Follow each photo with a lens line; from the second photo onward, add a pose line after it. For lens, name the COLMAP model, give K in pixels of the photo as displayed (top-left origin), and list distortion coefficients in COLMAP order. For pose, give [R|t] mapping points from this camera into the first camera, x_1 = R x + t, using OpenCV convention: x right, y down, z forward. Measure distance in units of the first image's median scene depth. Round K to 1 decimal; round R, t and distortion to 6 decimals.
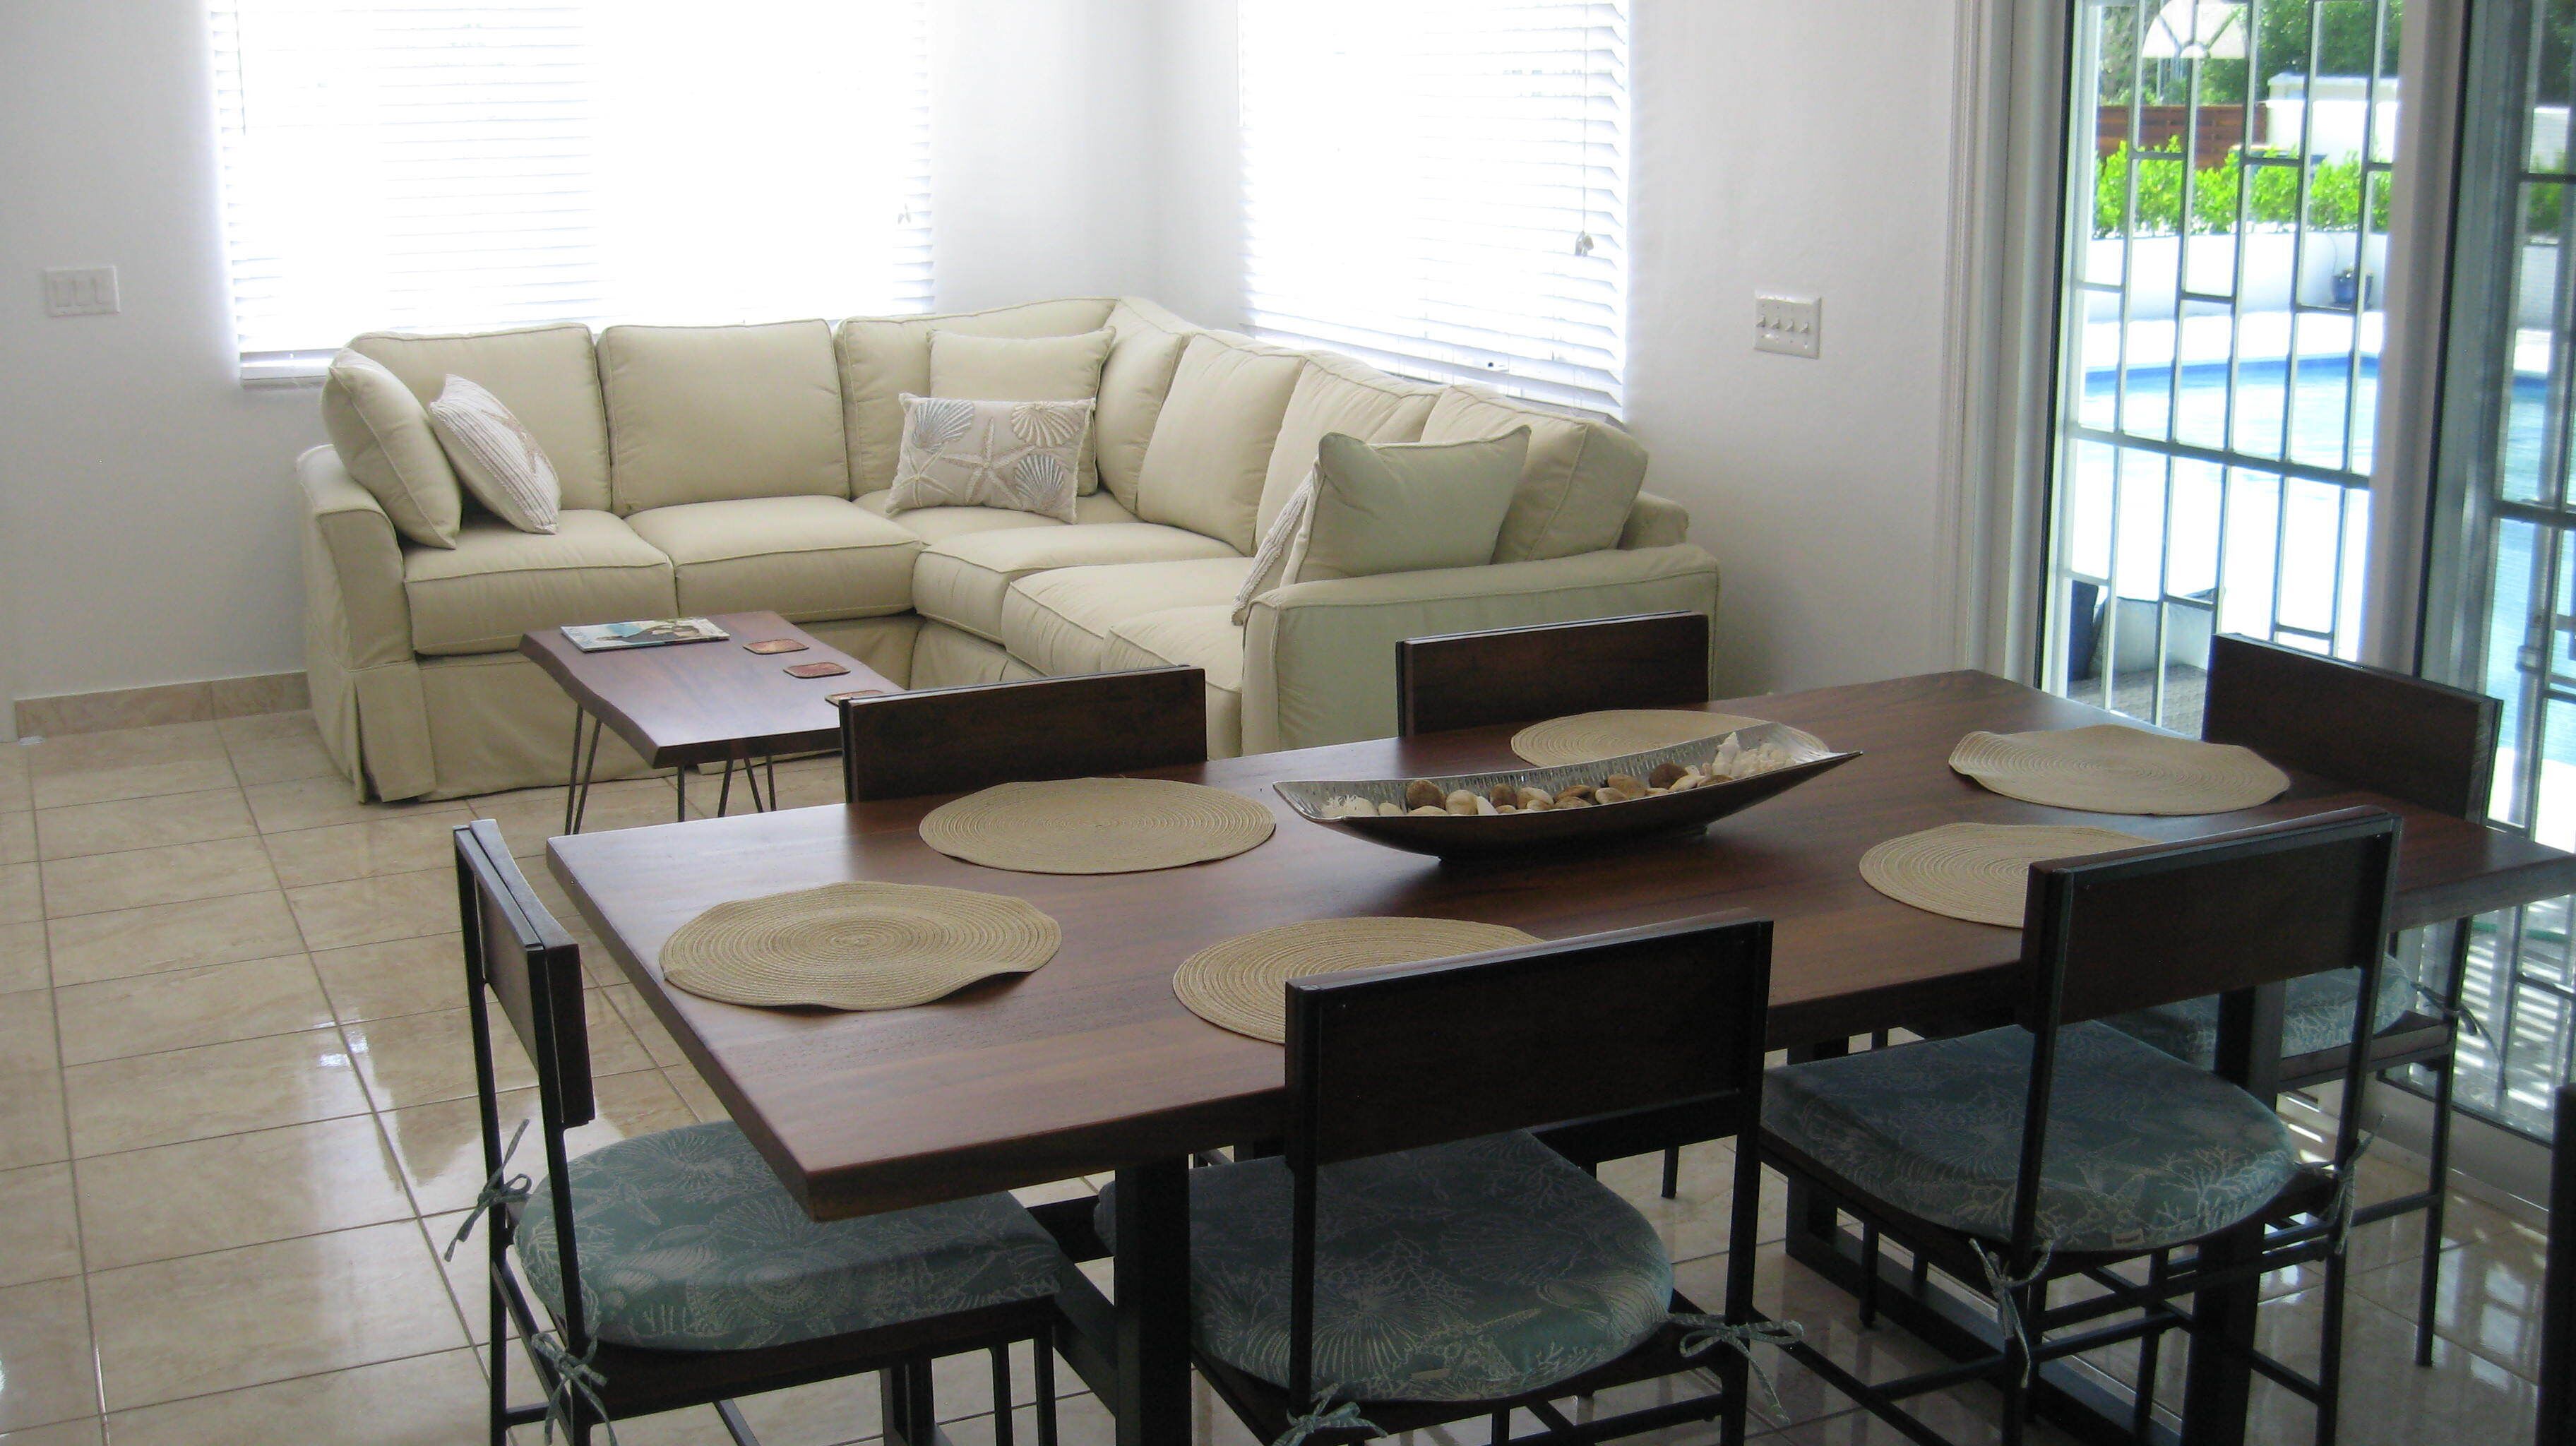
lens RADIAL K [[2664.4, 0, 1293.8], [0, 2664.4, 709.4], [0, 0, 1]] dist [-0.060706, 0.000000]
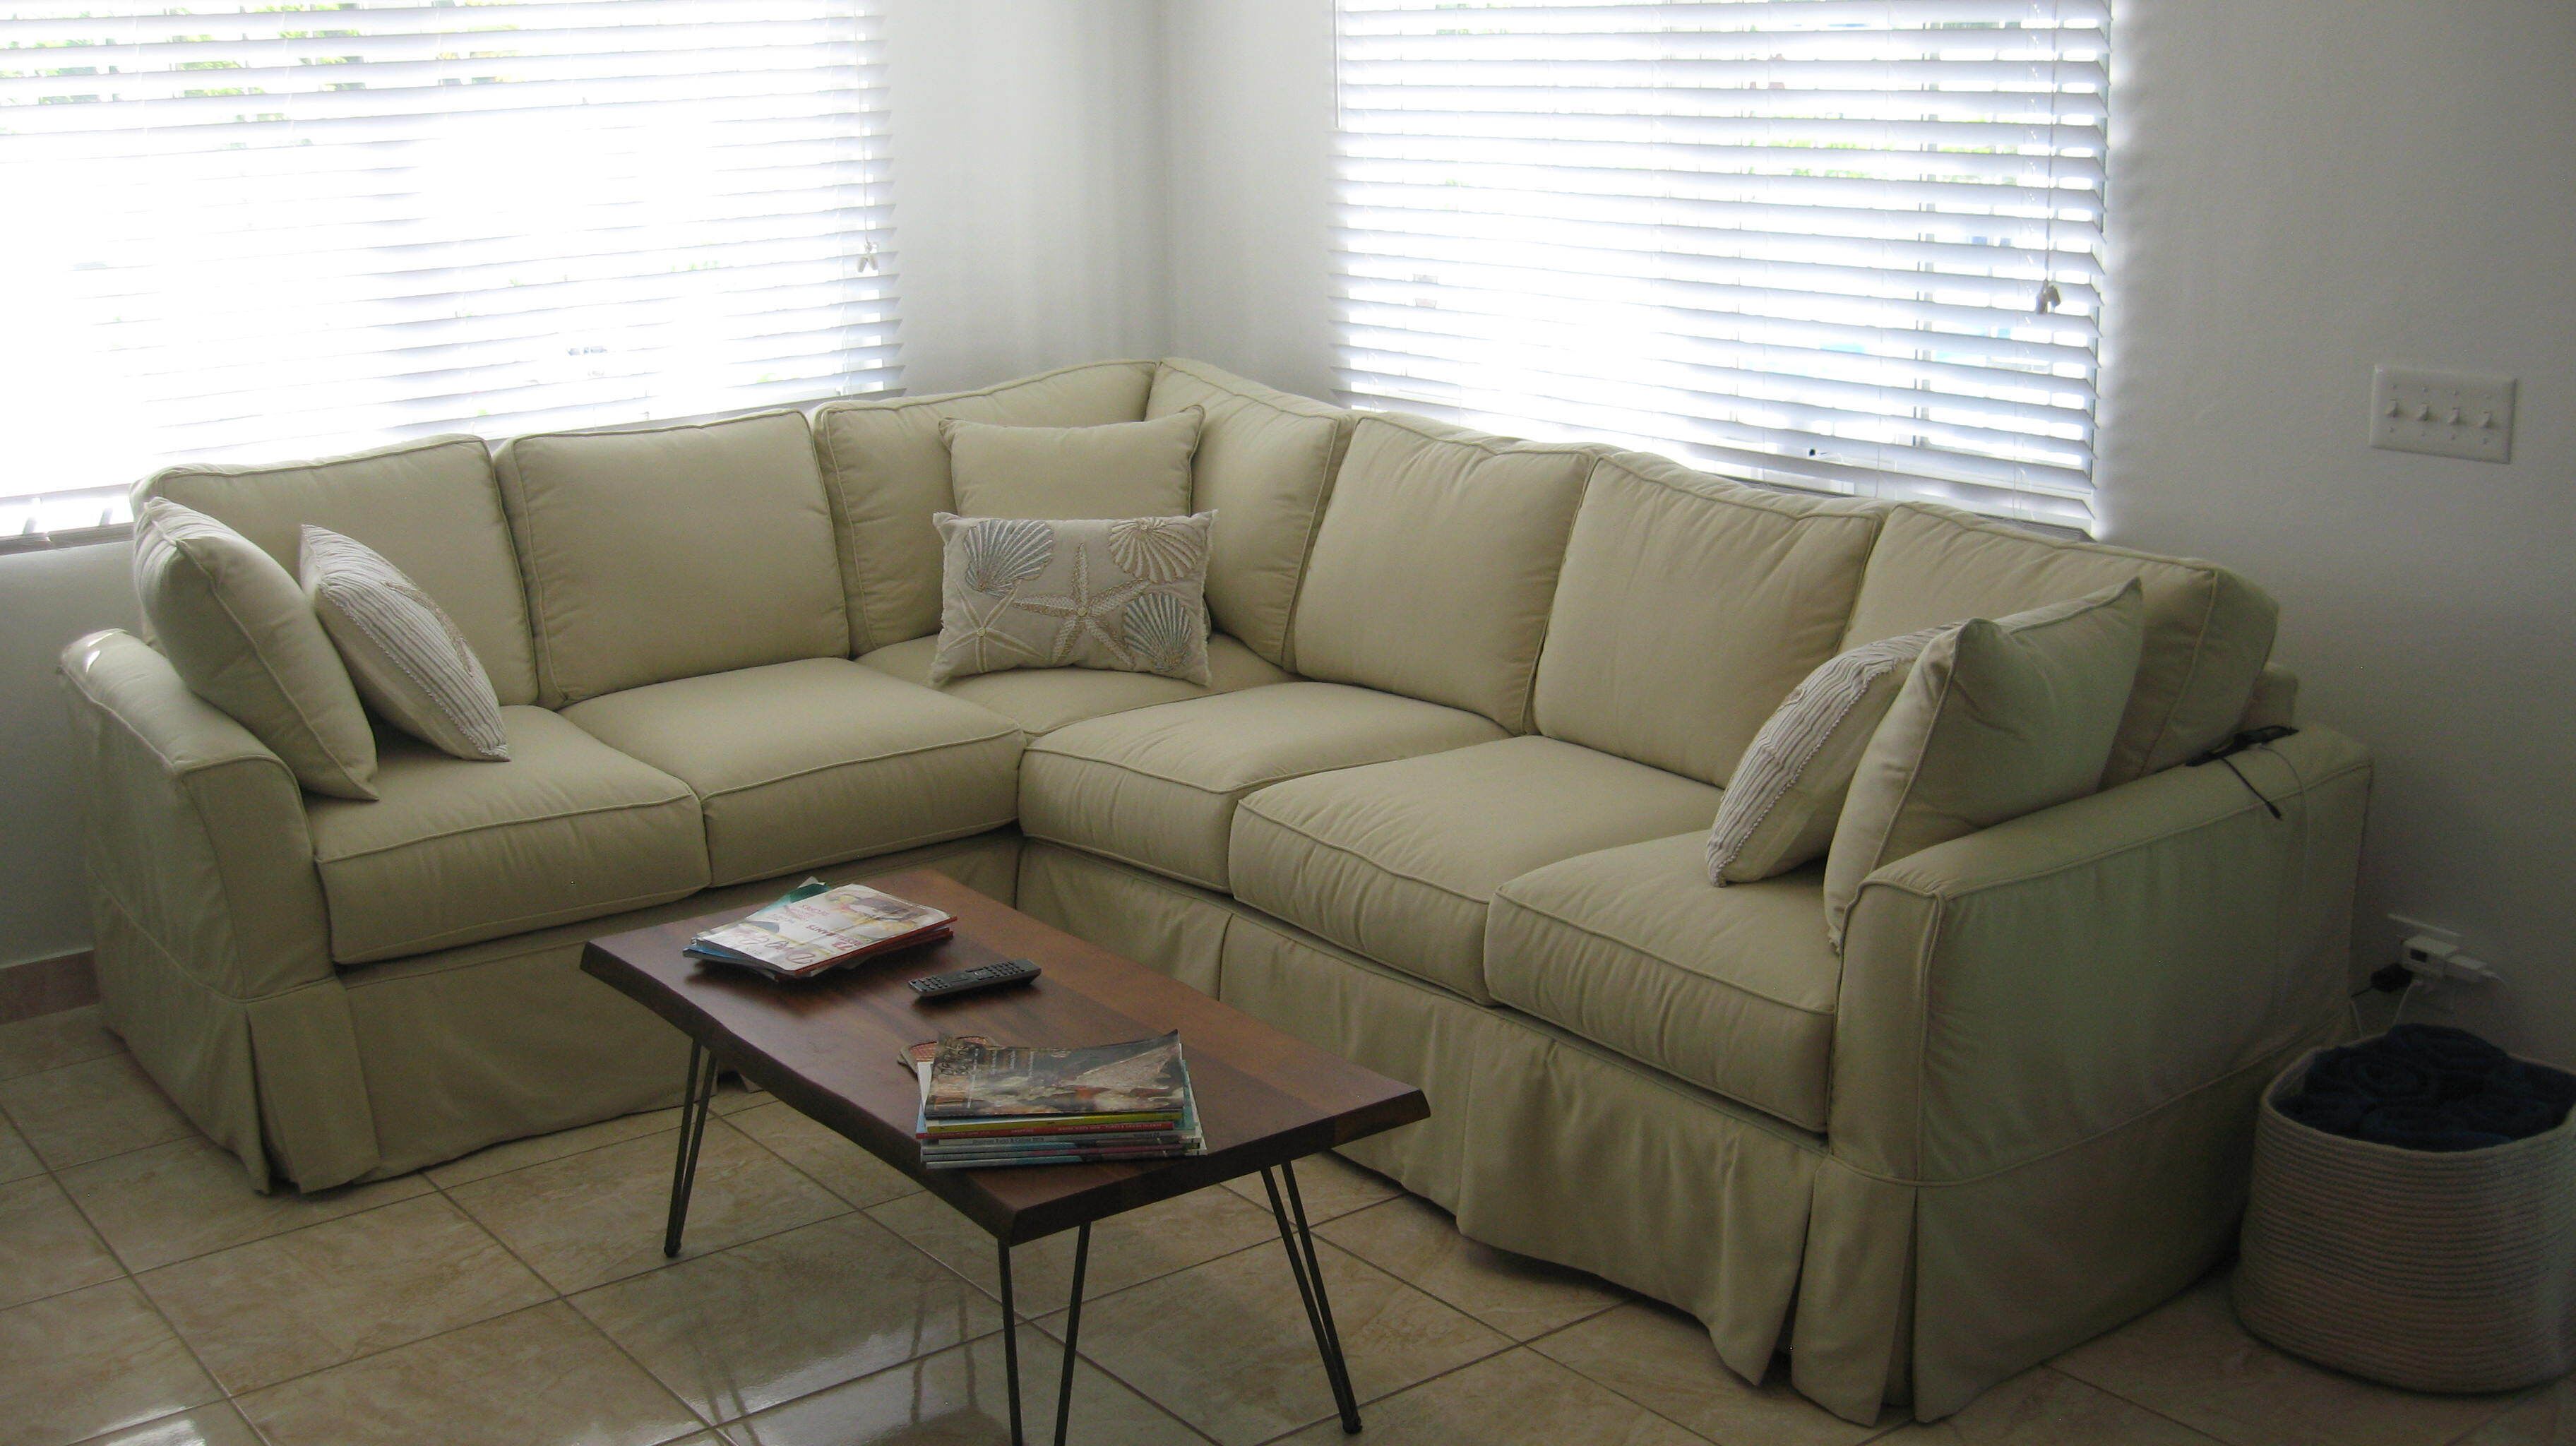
lens RADIAL K [[2664.4, 0, 1296.6], [0, 2664.4, 741.4], [0, 0, 1]] dist [-0.060706, 0.000000]
pose [[0.979251, -0.064449, 0.192130, -0.205568], [0.060009, 0.997781, 0.028849, -0.076106], [-0.193563, -0.016721, 0.980945, 0.287055]]
